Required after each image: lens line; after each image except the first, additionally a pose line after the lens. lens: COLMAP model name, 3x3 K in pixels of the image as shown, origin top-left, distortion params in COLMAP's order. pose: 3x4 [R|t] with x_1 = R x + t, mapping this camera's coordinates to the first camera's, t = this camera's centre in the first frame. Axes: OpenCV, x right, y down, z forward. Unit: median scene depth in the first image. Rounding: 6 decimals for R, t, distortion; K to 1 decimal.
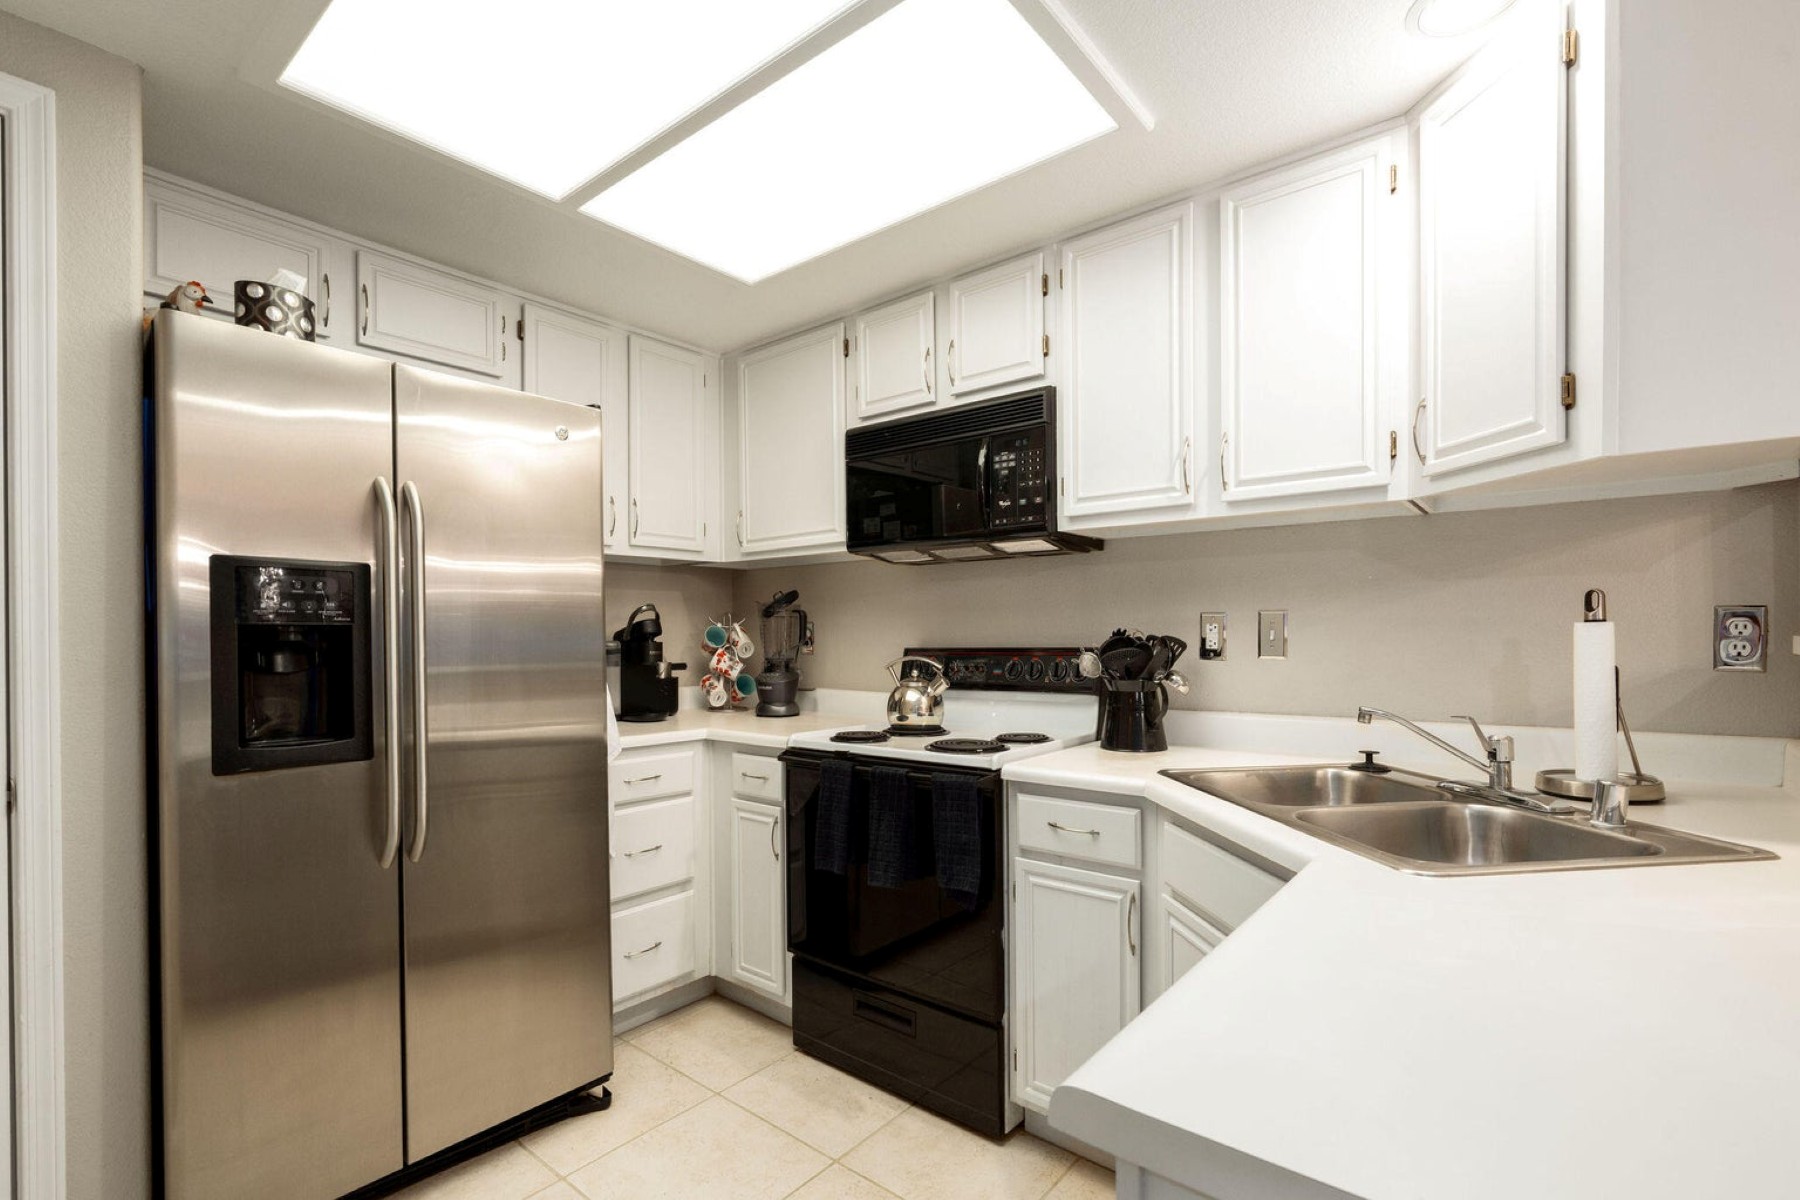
lens RADIAL K [[820.1, 0, 900.3], [0, 820.1, 638.4], [0, 0, 1]] dist [-0.005064, 0.005523]
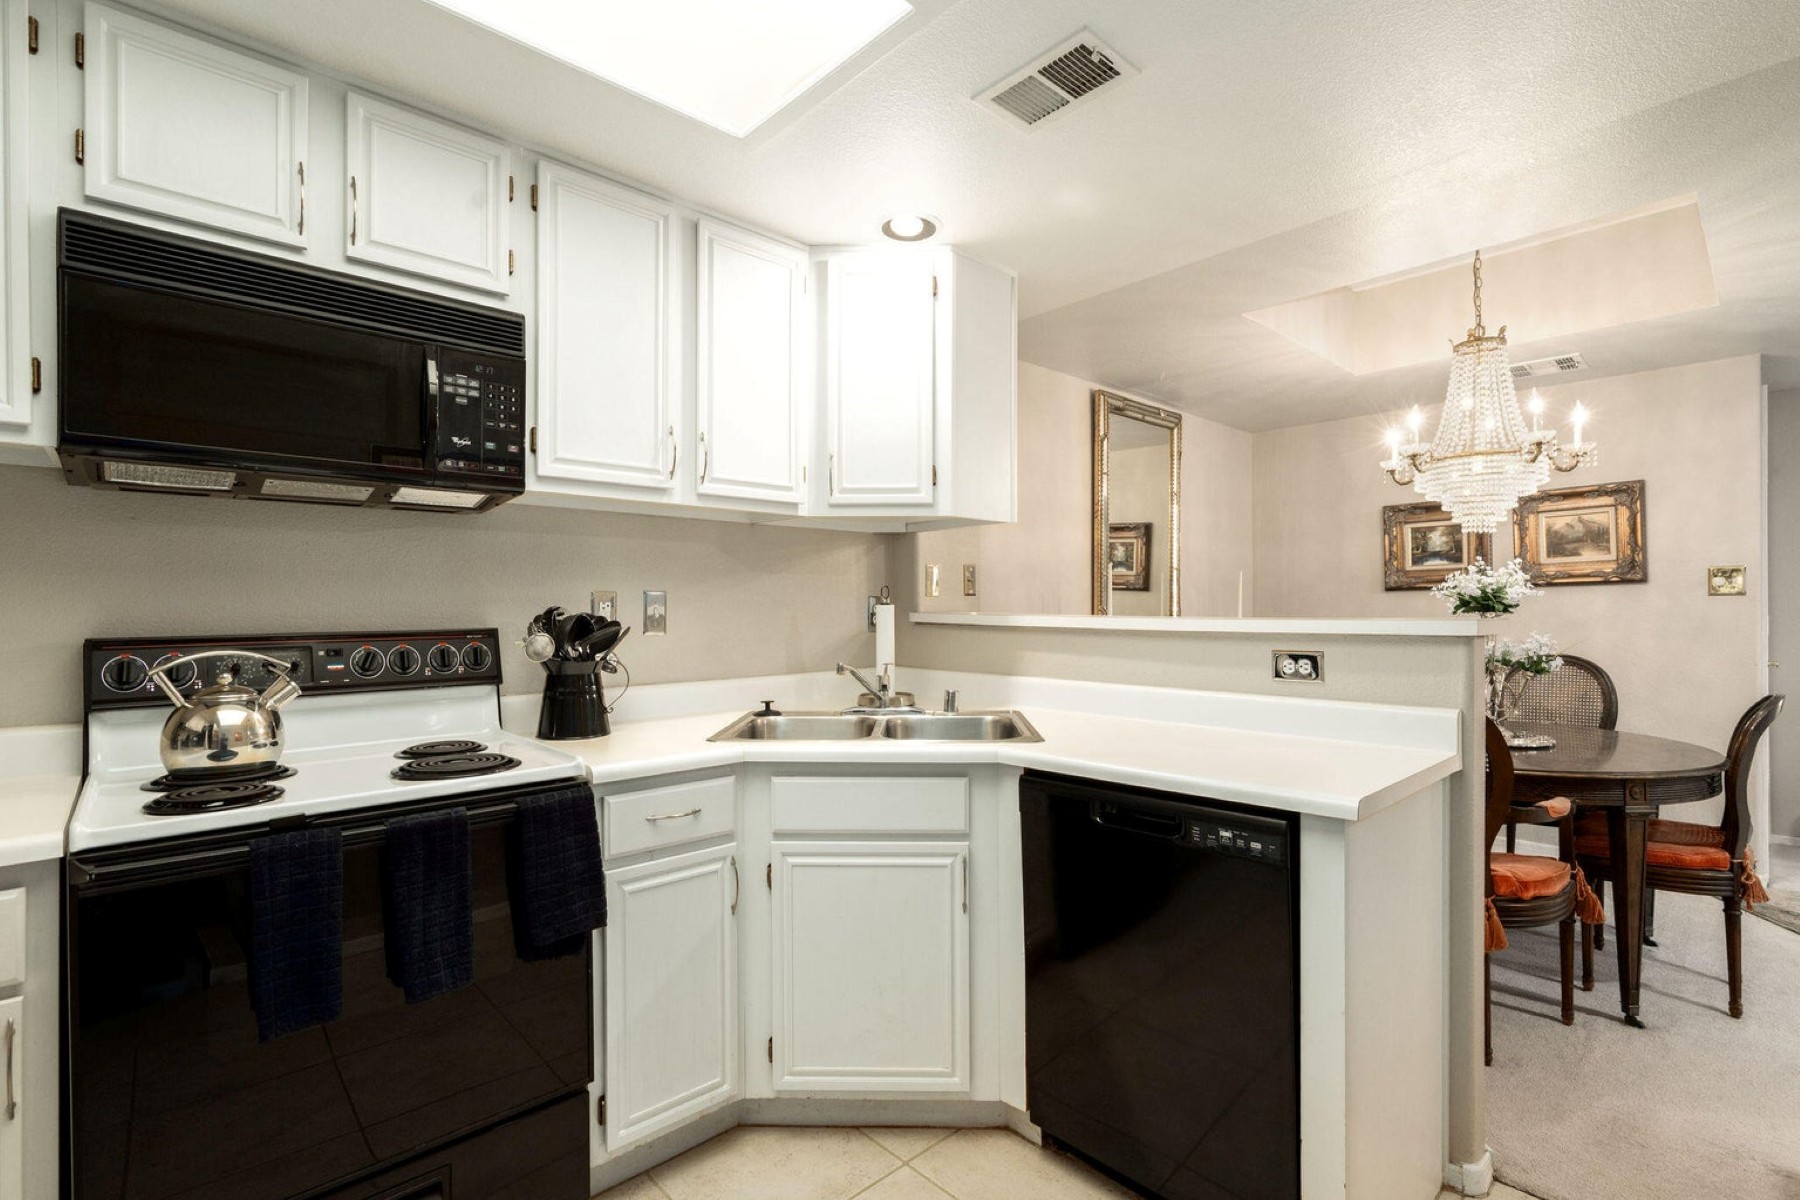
lens RADIAL K [[823.2, 0, 895.4], [0, 823.2, 606.9], [0, 0, 1]] dist [-0.001316, -0.000021]
pose [[0.139579, 0.006088, 0.990192, -0.584648], [0.007997, 0.999942, -0.007275, -0.001638], [-0.990179, 0.008934, 0.139523, 0.502653]]
